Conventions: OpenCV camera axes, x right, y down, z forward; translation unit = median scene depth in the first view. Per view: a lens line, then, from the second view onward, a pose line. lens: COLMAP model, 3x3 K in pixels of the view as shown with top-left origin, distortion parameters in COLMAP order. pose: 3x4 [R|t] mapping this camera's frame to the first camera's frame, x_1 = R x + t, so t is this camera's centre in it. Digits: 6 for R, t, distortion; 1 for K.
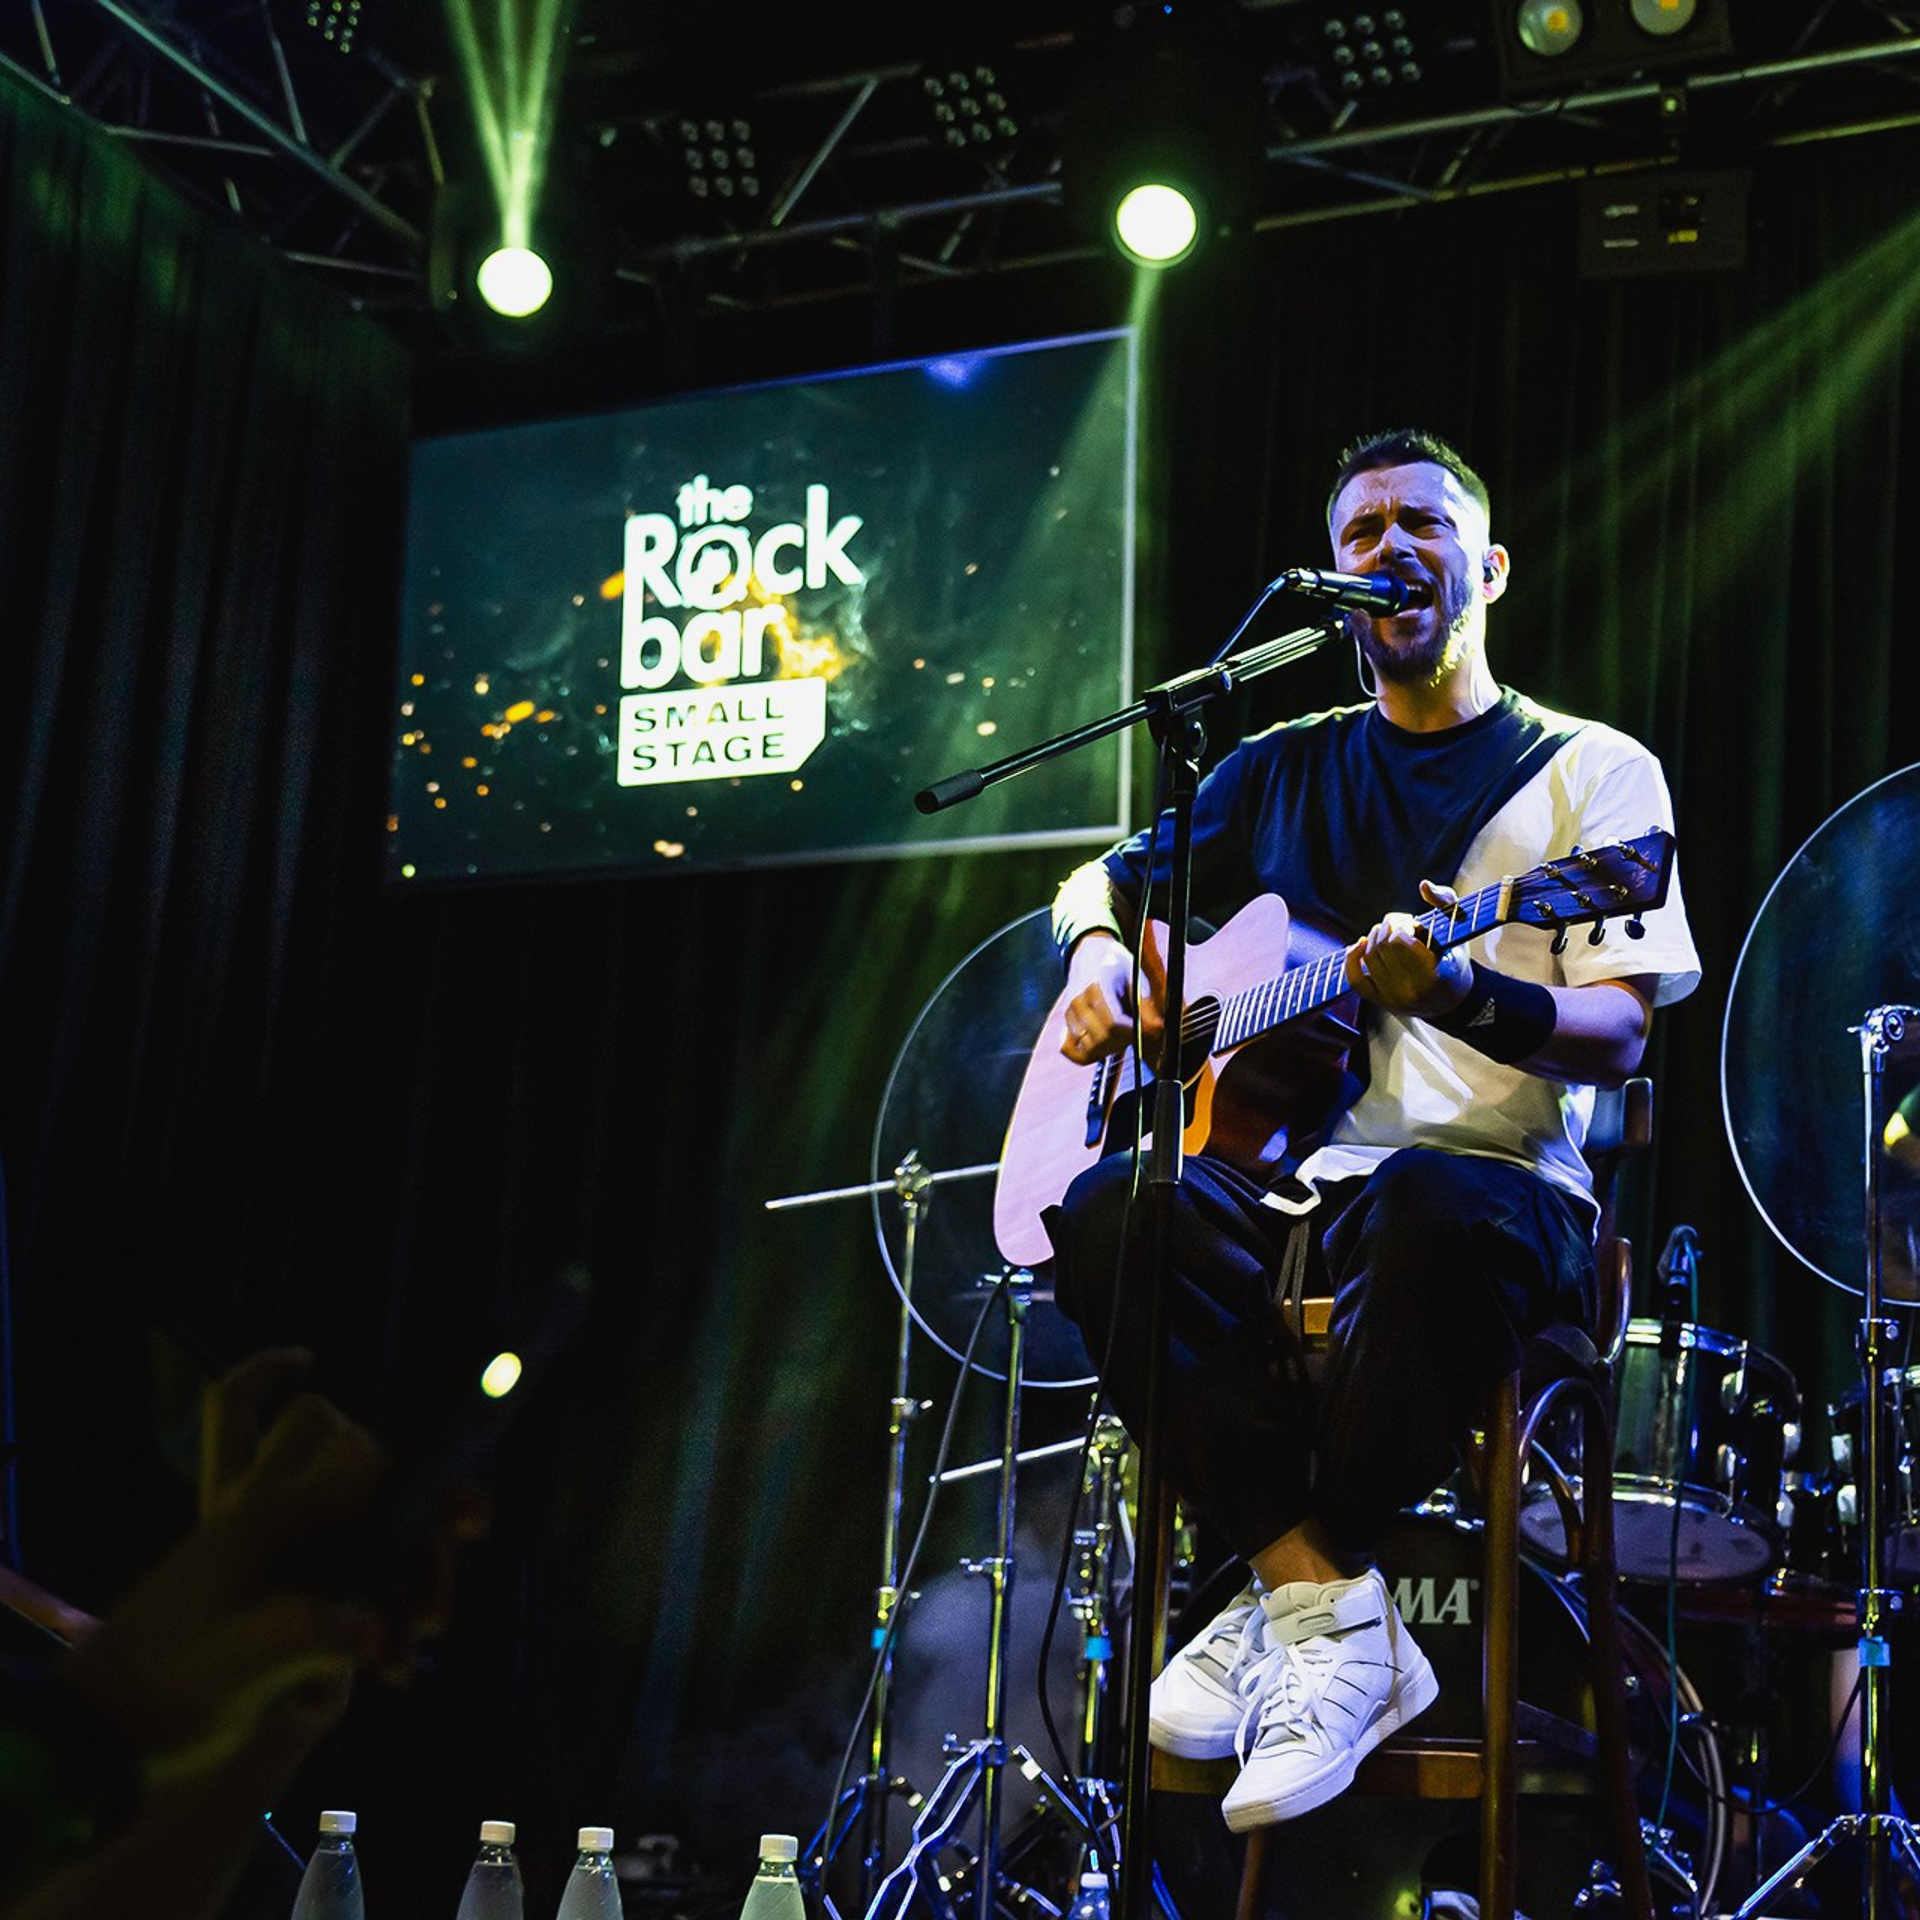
lens RADIAL K [[3697.2, 0, 1031.1], [0, 3697.2, 1013.9], [0, 0, 1]] dist [-0.016024, 0.310882]
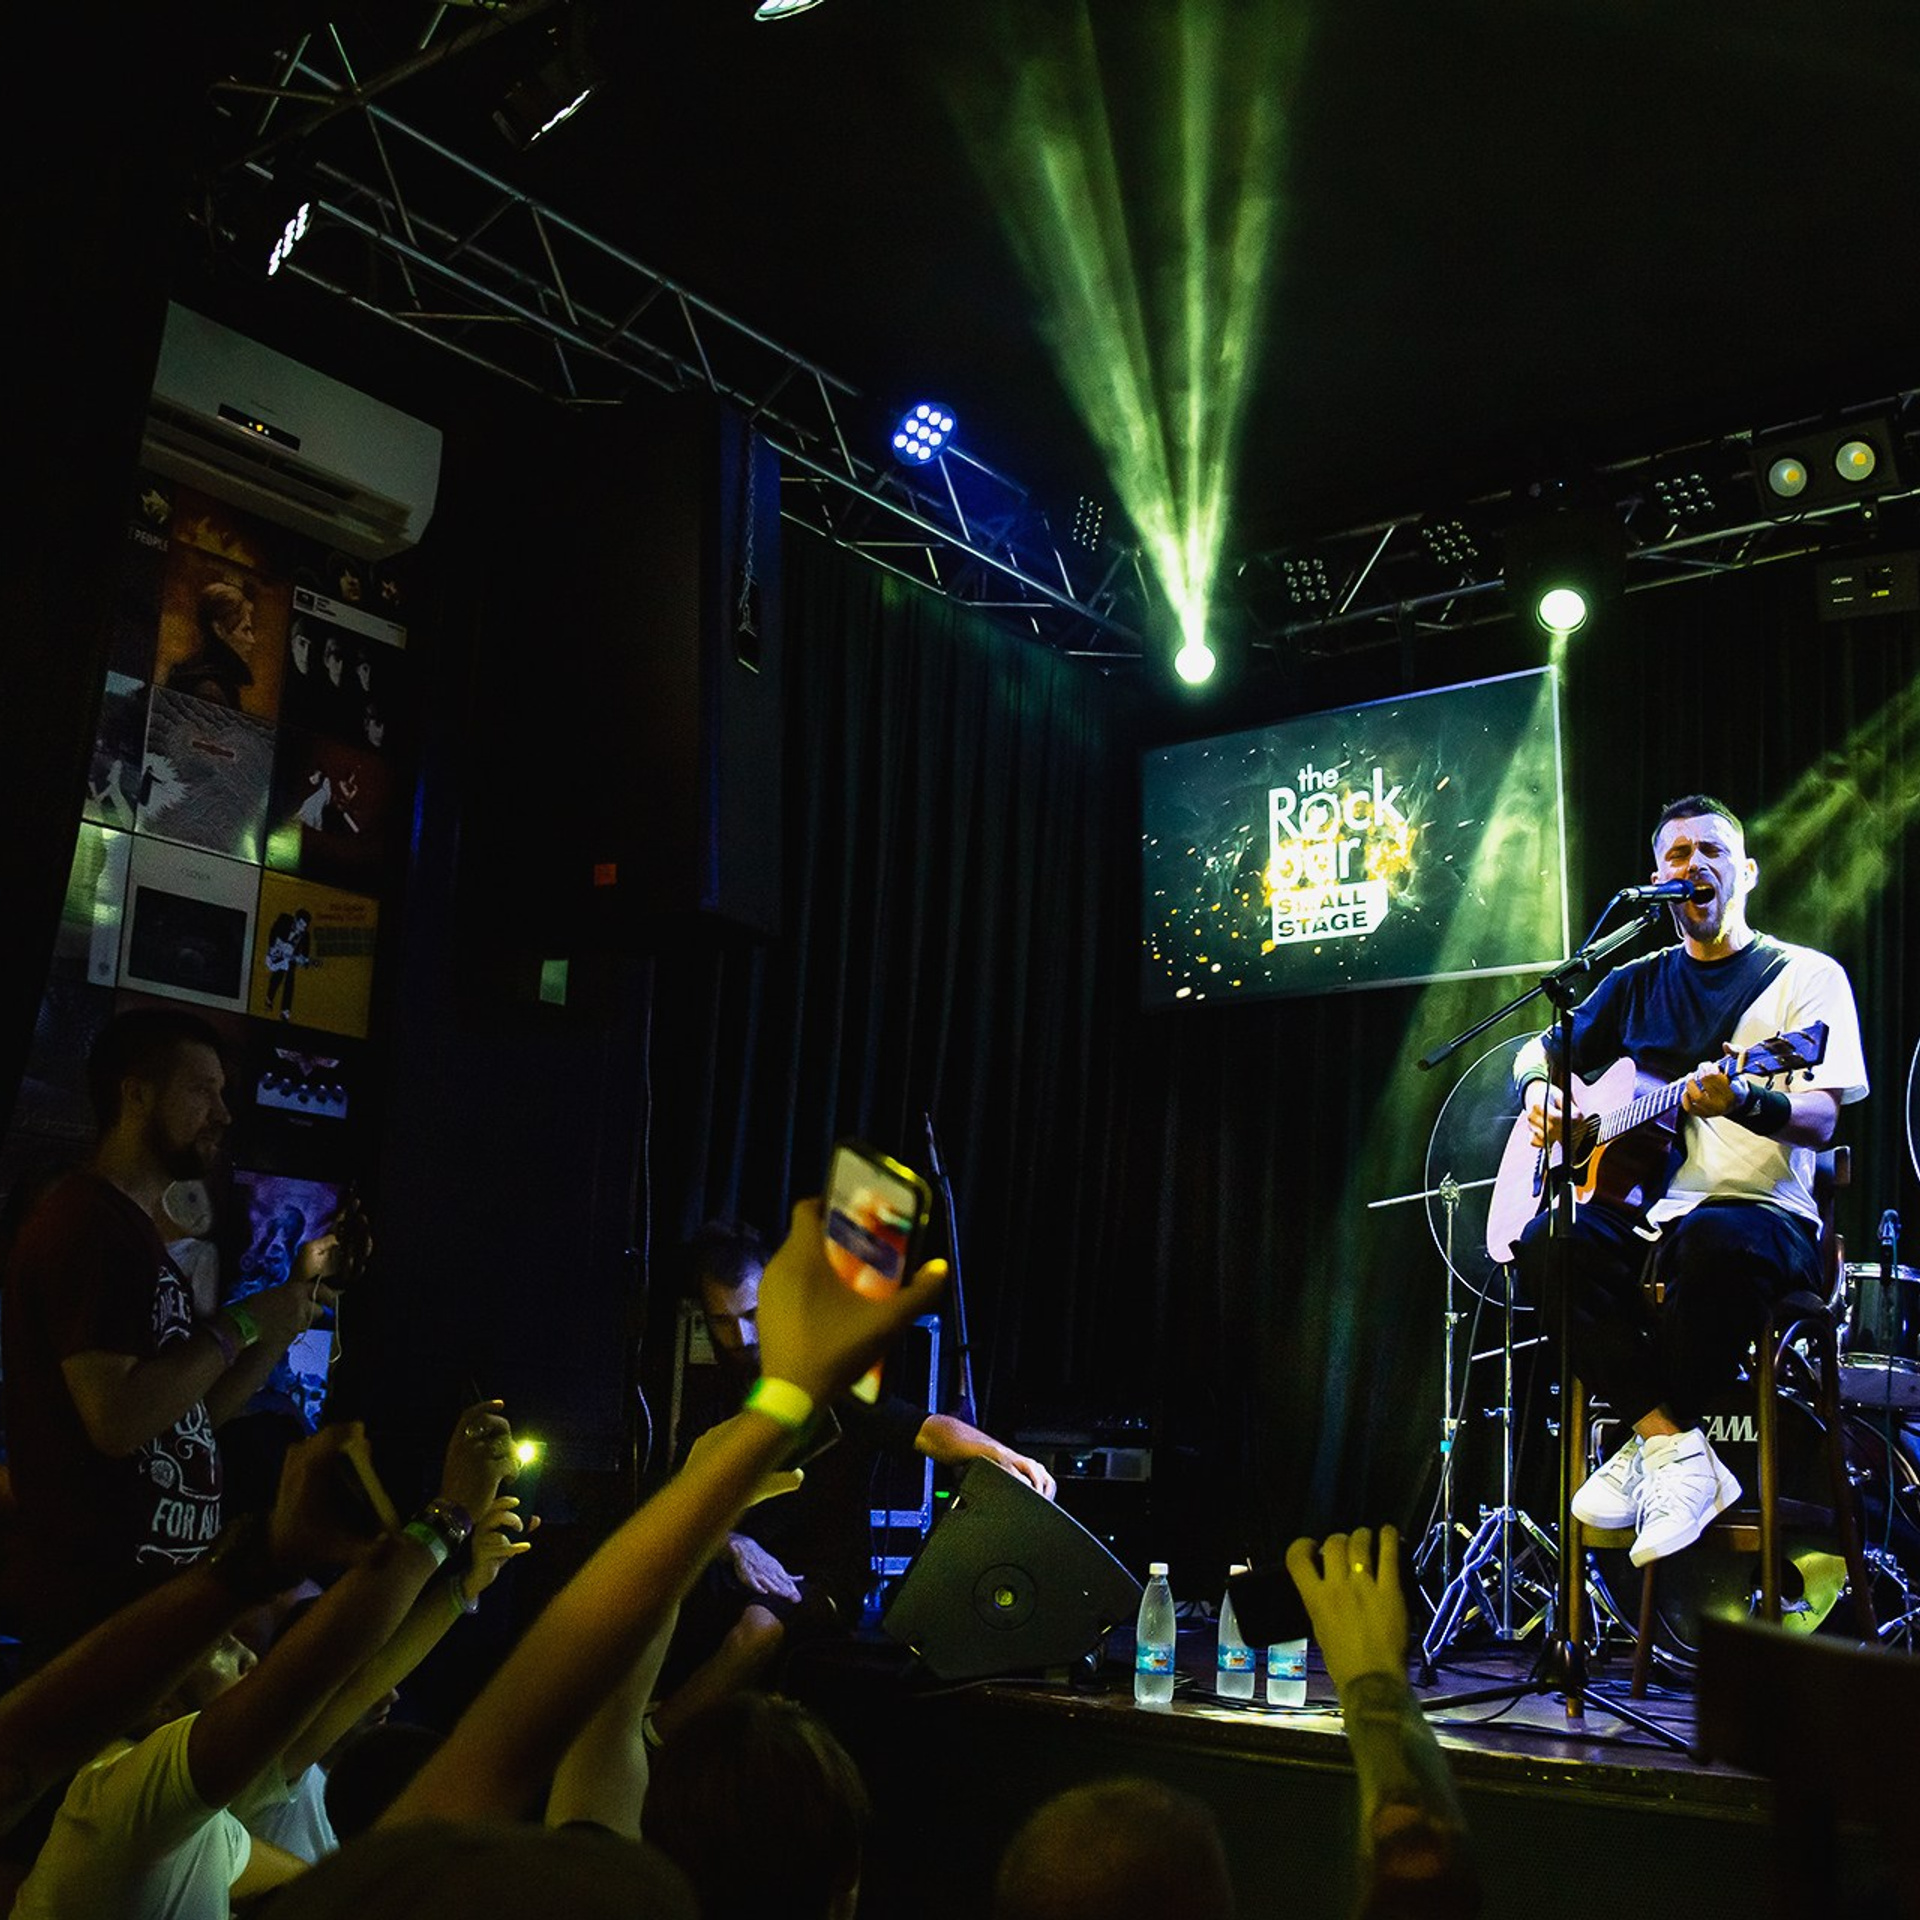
lens RADIAL K [[2435.7, 0, 955.2], [0, 2435.7, 987.1], [0, 0, 1]] dist [-0.128653, 0.219912]
pose [[0.967609, -0.060536, -0.245090, 0.025423], [0.063441, 0.997978, 0.003967, -0.062026], [0.244354, -0.019387, 0.969492, -0.161228]]
